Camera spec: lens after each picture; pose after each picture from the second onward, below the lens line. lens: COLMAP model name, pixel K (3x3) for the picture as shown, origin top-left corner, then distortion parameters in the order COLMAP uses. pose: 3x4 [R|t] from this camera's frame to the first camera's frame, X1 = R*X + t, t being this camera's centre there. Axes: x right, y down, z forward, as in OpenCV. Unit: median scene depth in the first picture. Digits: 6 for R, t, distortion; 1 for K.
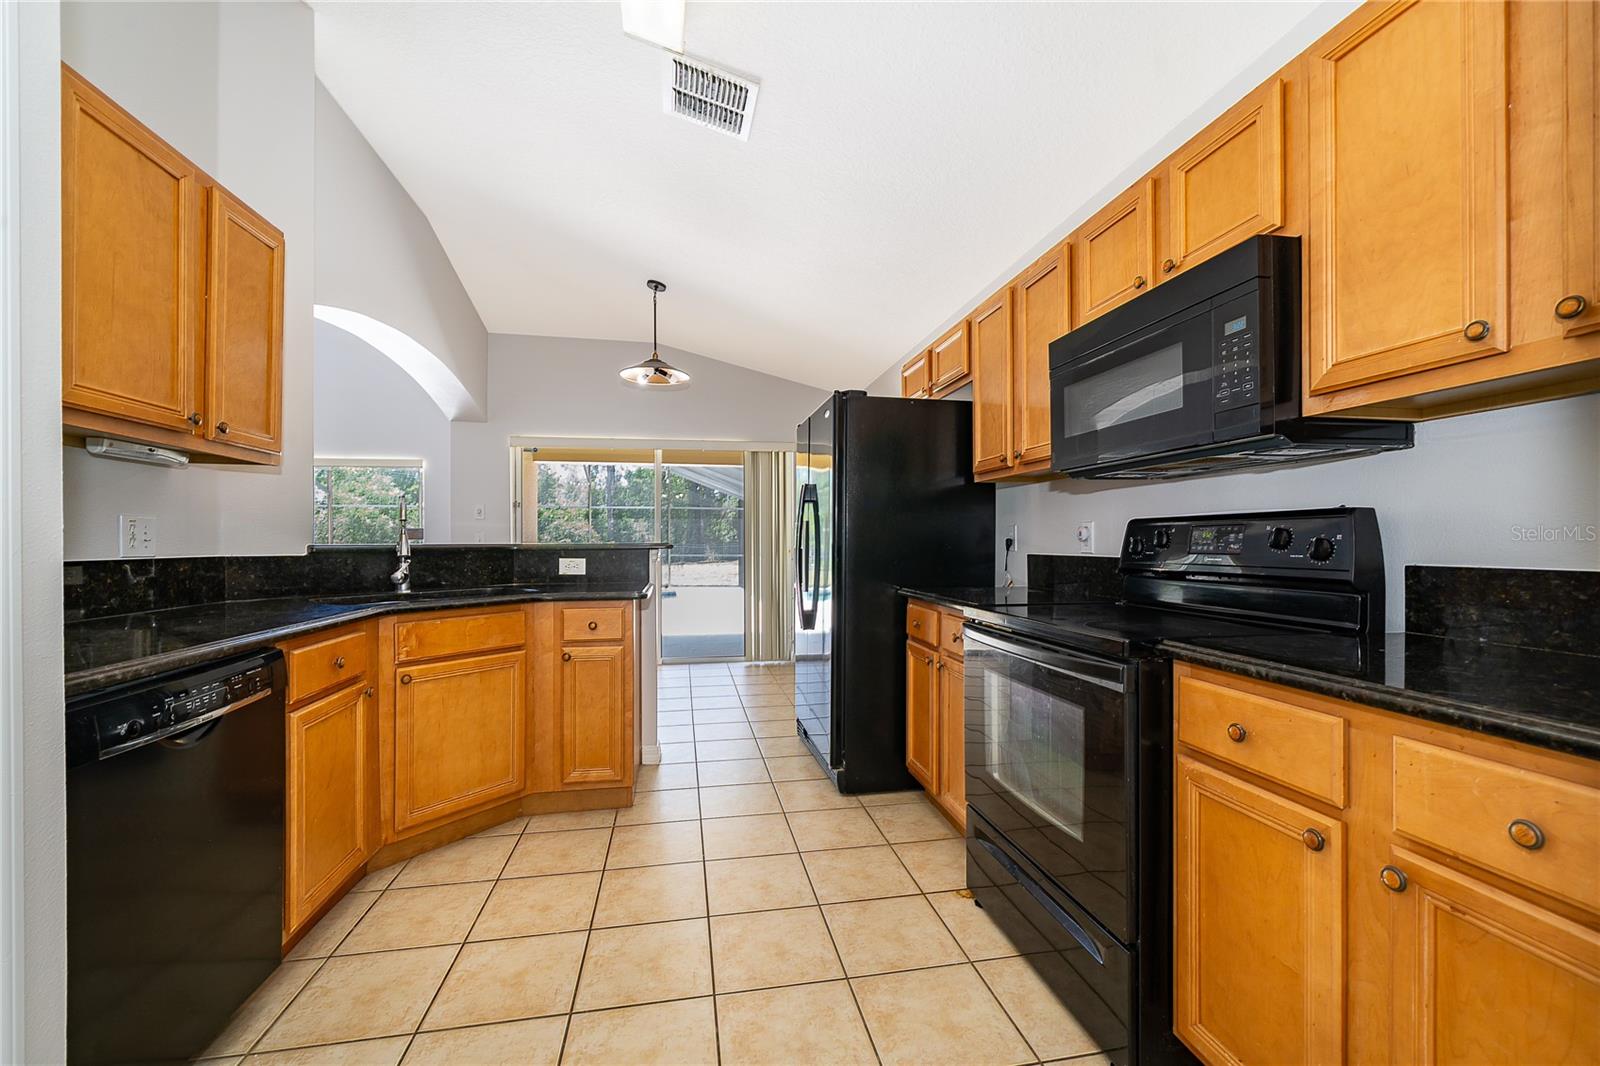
lens RADIAL K [[665.7, 0, 808.4], [0, 665.7, 534.4], [0, 0, 1]] dist [-0.001166, -0.000418]
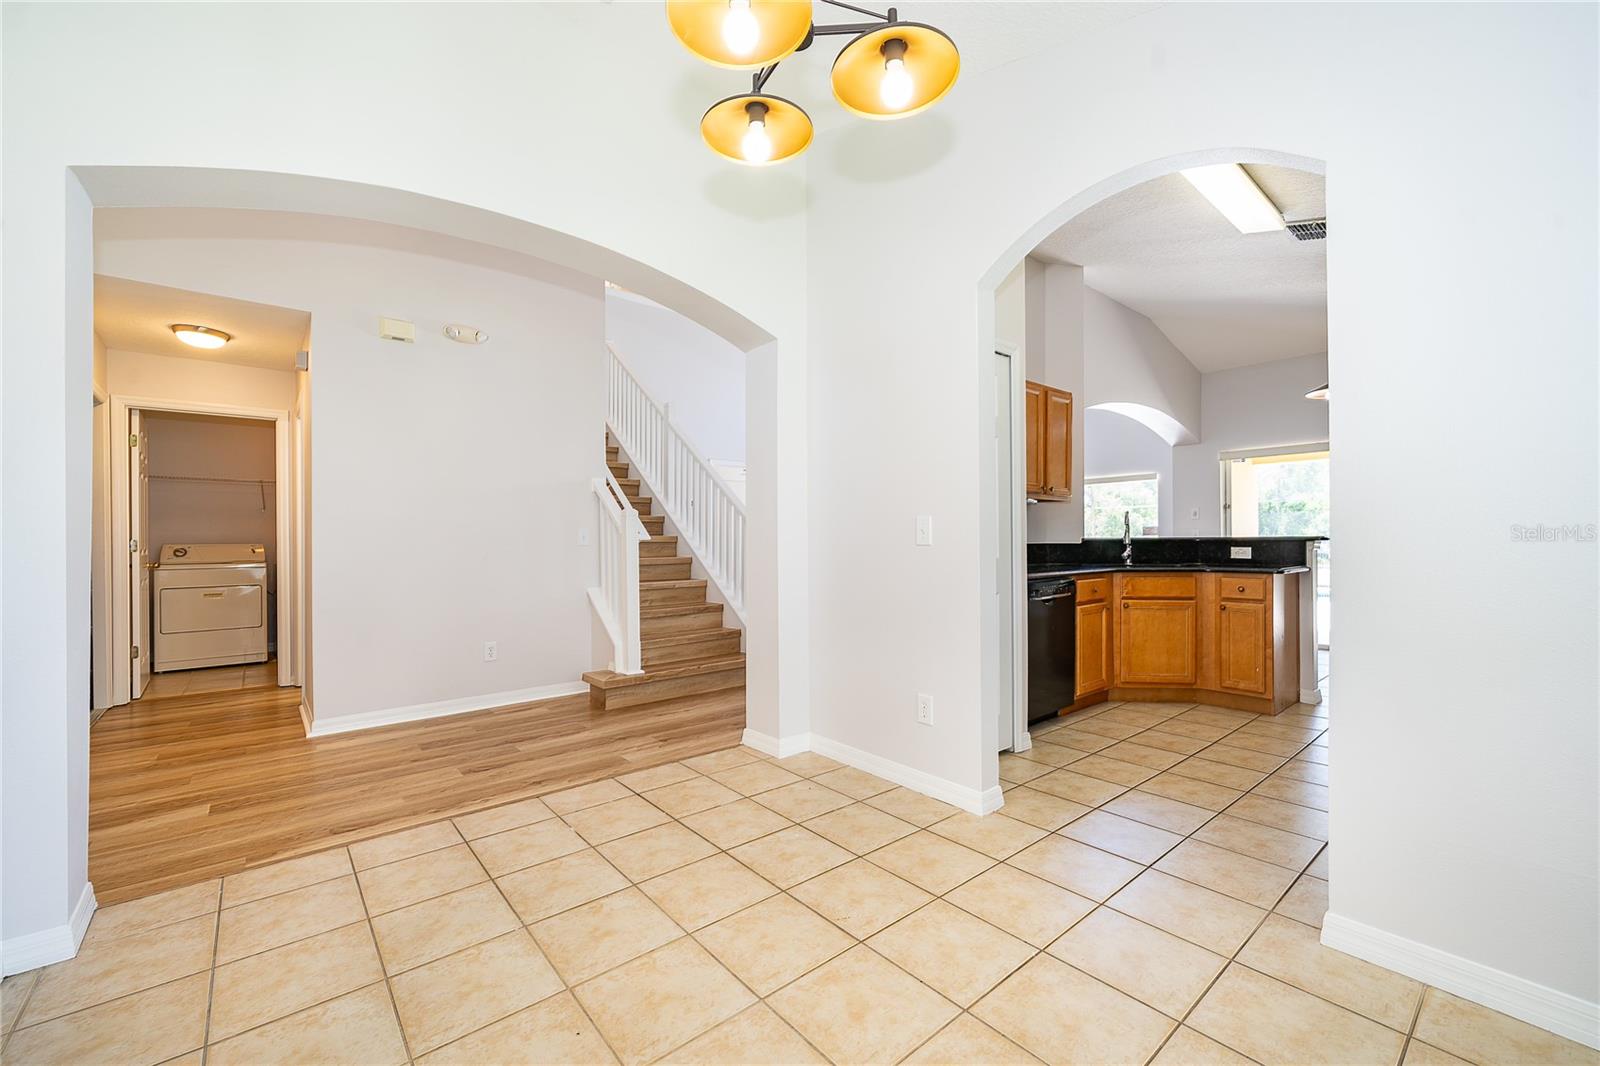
lens RADIAL K [[665.7, 0, 795.5], [0, 665.7, 545.8], [0, 0, 1]] dist [-0.001166, -0.000418]
pose [[0.502251, 0.009276, -0.864672, 0.600102], [0.011337, 0.999786, 0.017311, -0.004709], [0.864648, -0.018497, 0.502038, -0.824307]]
